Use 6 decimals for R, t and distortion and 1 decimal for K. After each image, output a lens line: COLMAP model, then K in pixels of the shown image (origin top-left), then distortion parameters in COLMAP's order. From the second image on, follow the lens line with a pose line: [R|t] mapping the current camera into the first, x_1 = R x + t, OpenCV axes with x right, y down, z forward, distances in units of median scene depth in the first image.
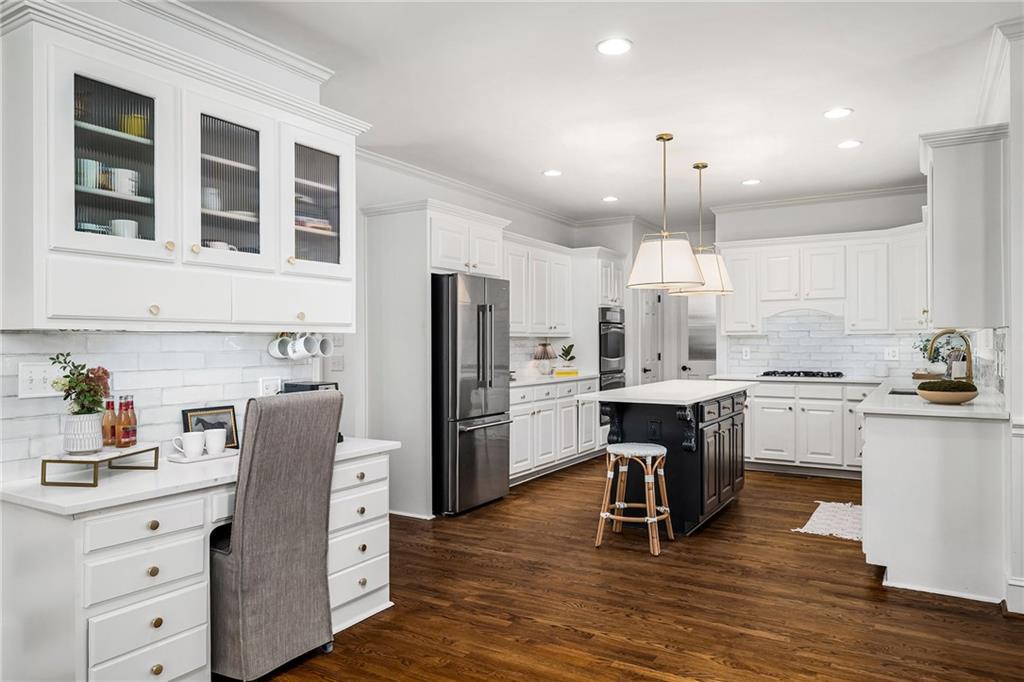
lens RADIAL K [[677.1, 0, 510.9], [0, 677.1, 343.4], [0, 0, 1]] dist [0.006932, -0.003846]
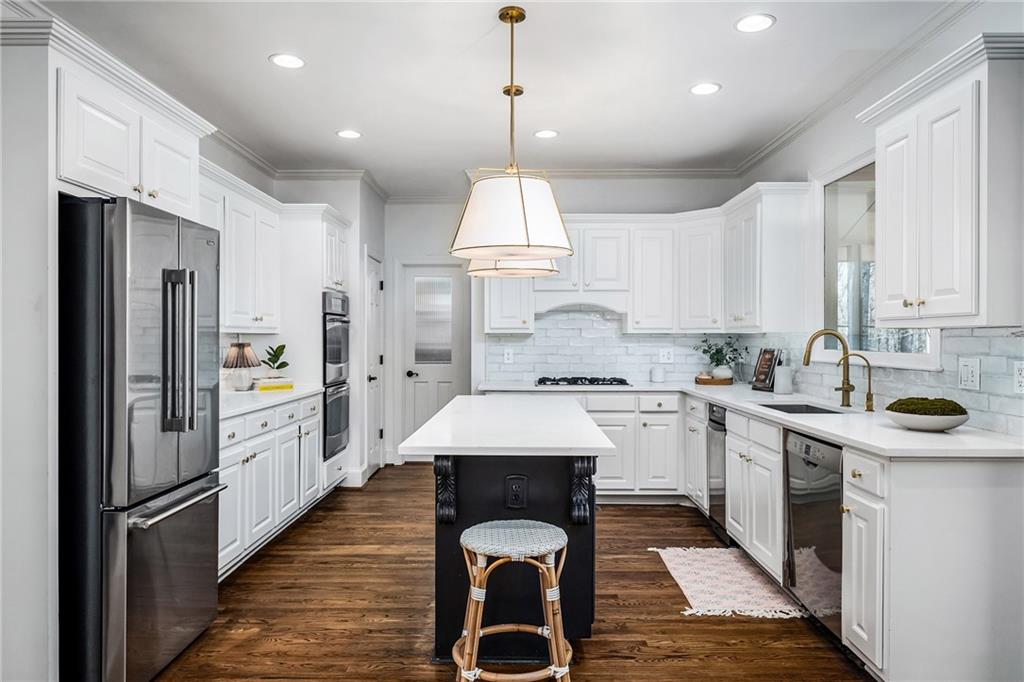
lens RADIAL K [[677.1, 0, 512.3], [0, 677.1, 342.2], [0, 0, 1]] dist [0.006932, -0.003846]
pose [[0.858922, 0.002112, 0.512102, -0.067957], [-0.003997, 0.999989, 0.002578, -0.004110], [-0.512091, -0.004261, 0.858921, 0.344549]]
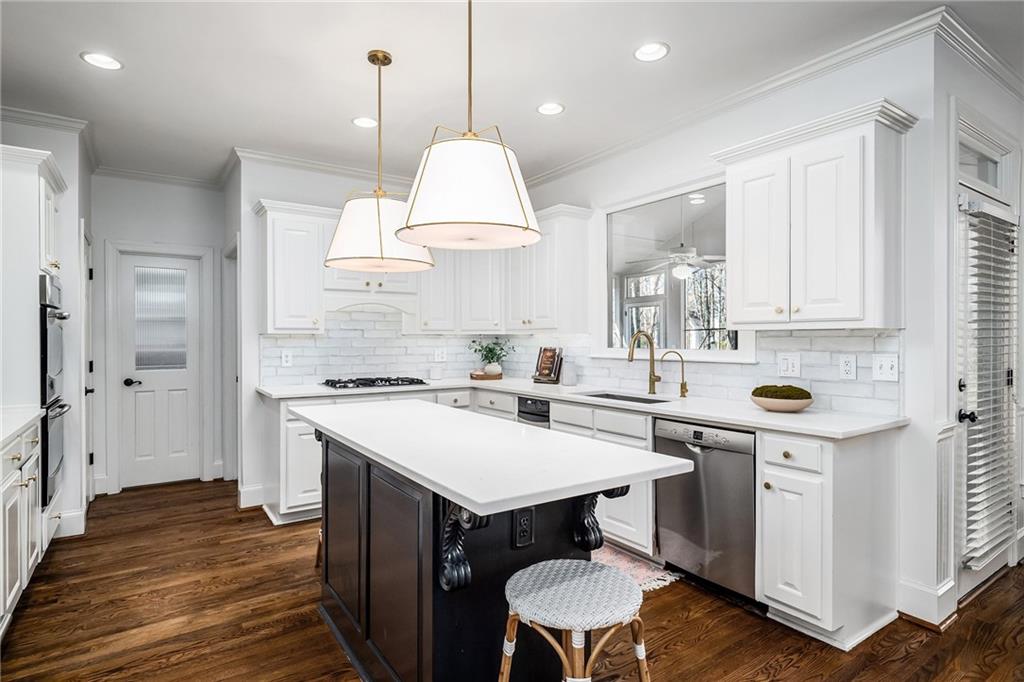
lens RADIAL K [[537.5, 0, 512.7], [0, 537.5, 342.4], [0, 0, 1]] dist [0.000216, -0.000897]
pose [[0.408289, -0.003039, 0.912848, -0.101112], [0.001362, 0.999995, 0.002720, -0.004785], [-0.912852, 0.000132, 0.408291, 0.597313]]
